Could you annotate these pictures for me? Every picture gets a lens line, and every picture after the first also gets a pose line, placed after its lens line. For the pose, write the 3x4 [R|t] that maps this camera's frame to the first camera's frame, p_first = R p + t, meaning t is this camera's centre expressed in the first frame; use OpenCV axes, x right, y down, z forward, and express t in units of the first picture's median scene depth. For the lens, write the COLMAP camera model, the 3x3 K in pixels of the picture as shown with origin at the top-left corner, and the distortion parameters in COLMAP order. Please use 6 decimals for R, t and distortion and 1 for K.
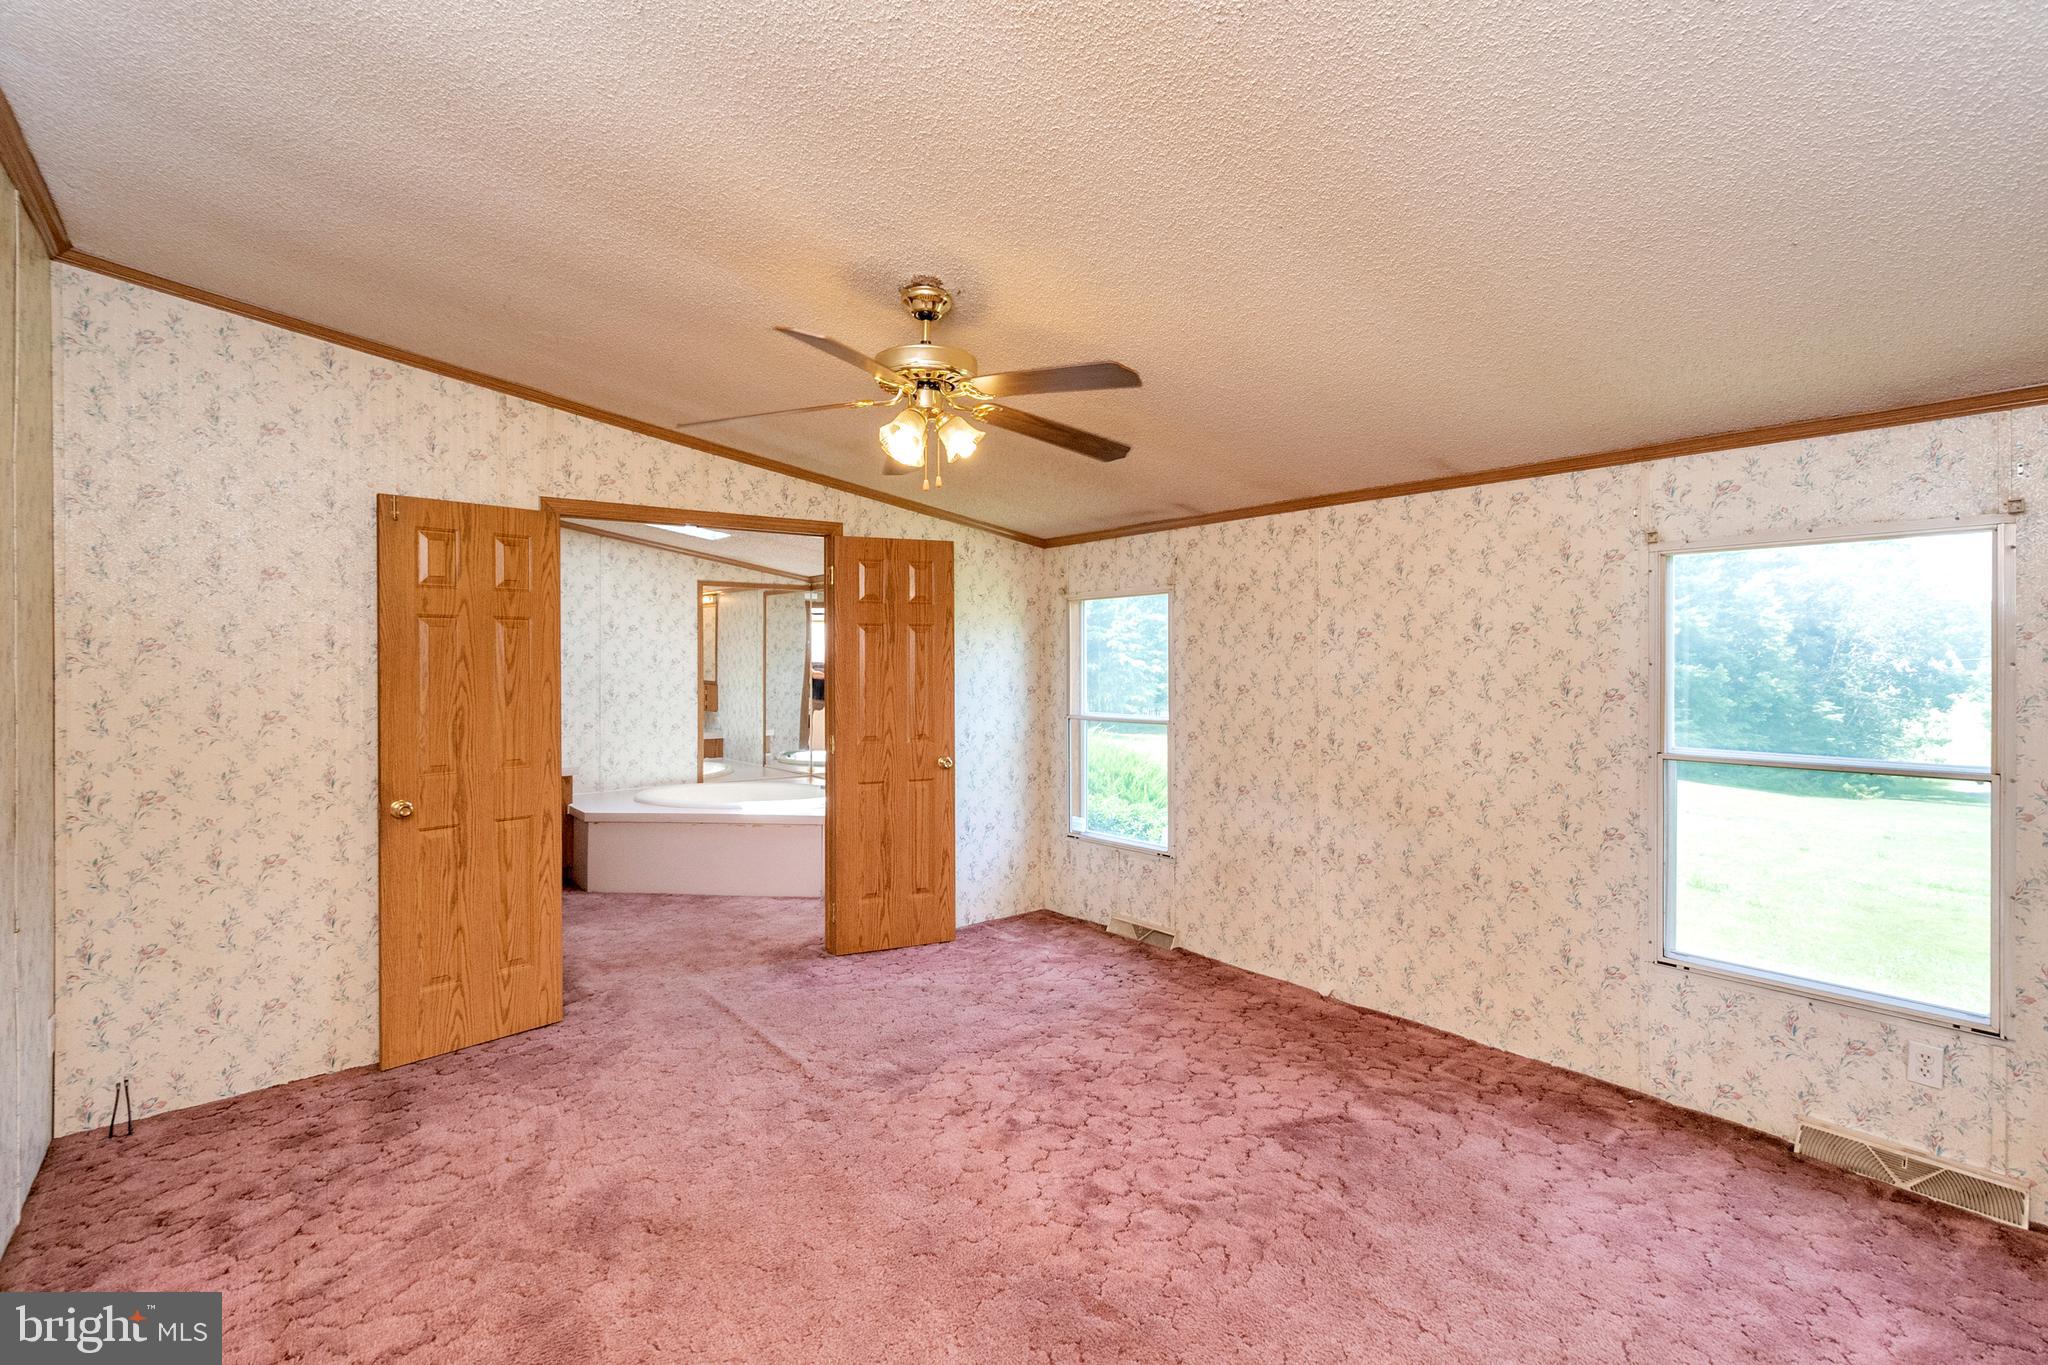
lens RADIAL K [[922.3, 0, 1007.4], [0, 922.3, 664.4], [0, 0, 1]] dist [0.002817, -0.000737]
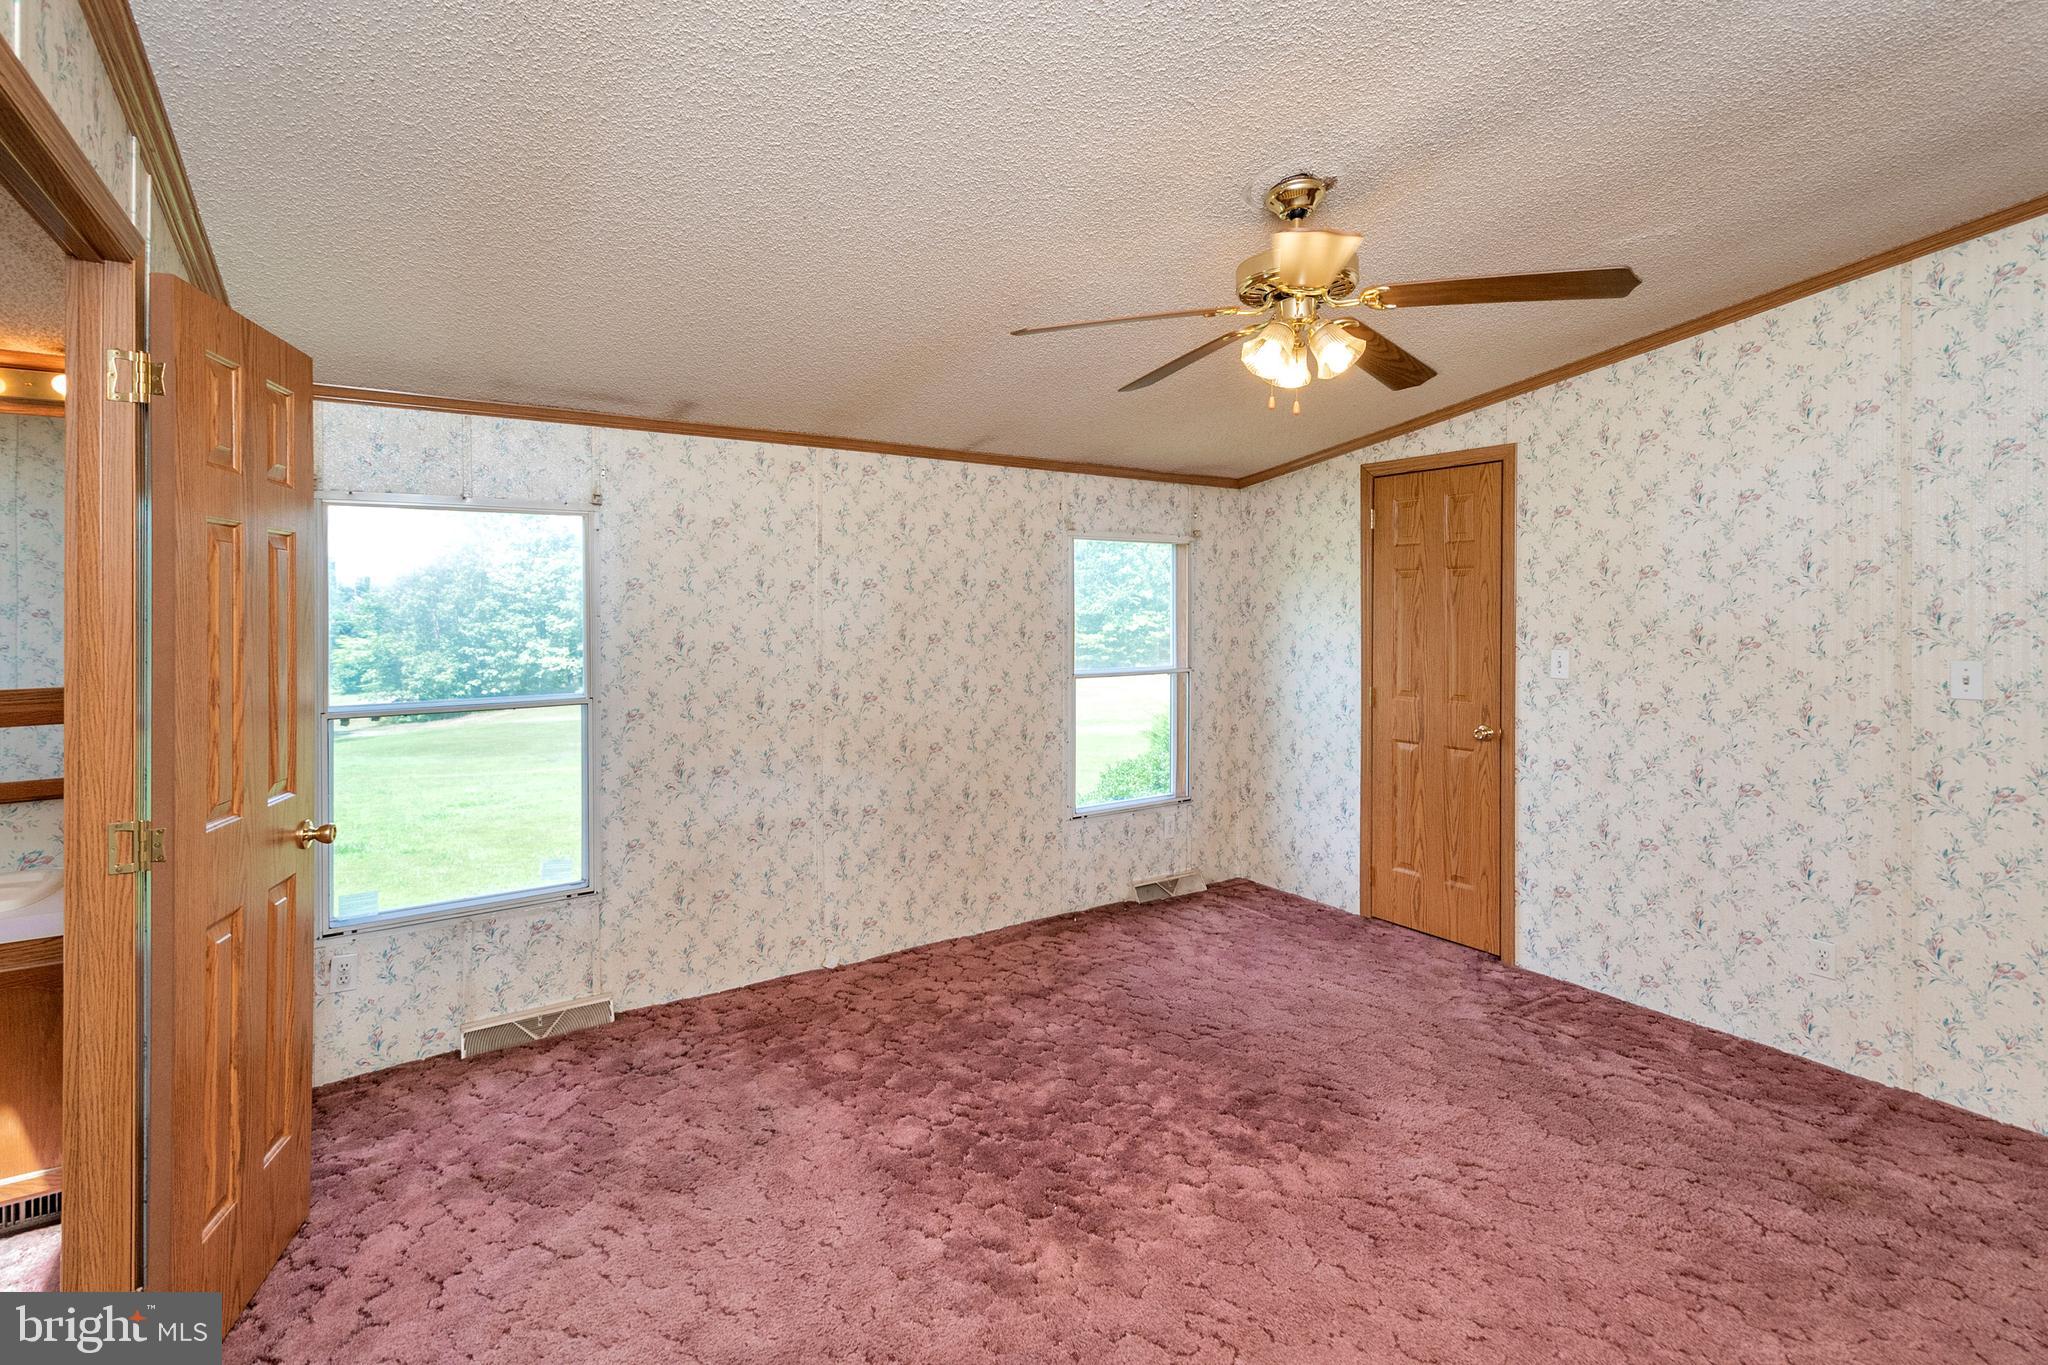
lens RADIAL K [[922.3, 0, 1015.6], [0, 922.3, 619.8], [0, 0, 1]] dist [0.002817, -0.000737]
pose [[0.103315, -0.008638, 0.994611, -0.555324], [0.008239, 0.999935, 0.007828, -0.001666], [-0.994615, 0.007386, 0.103379, 0.694619]]
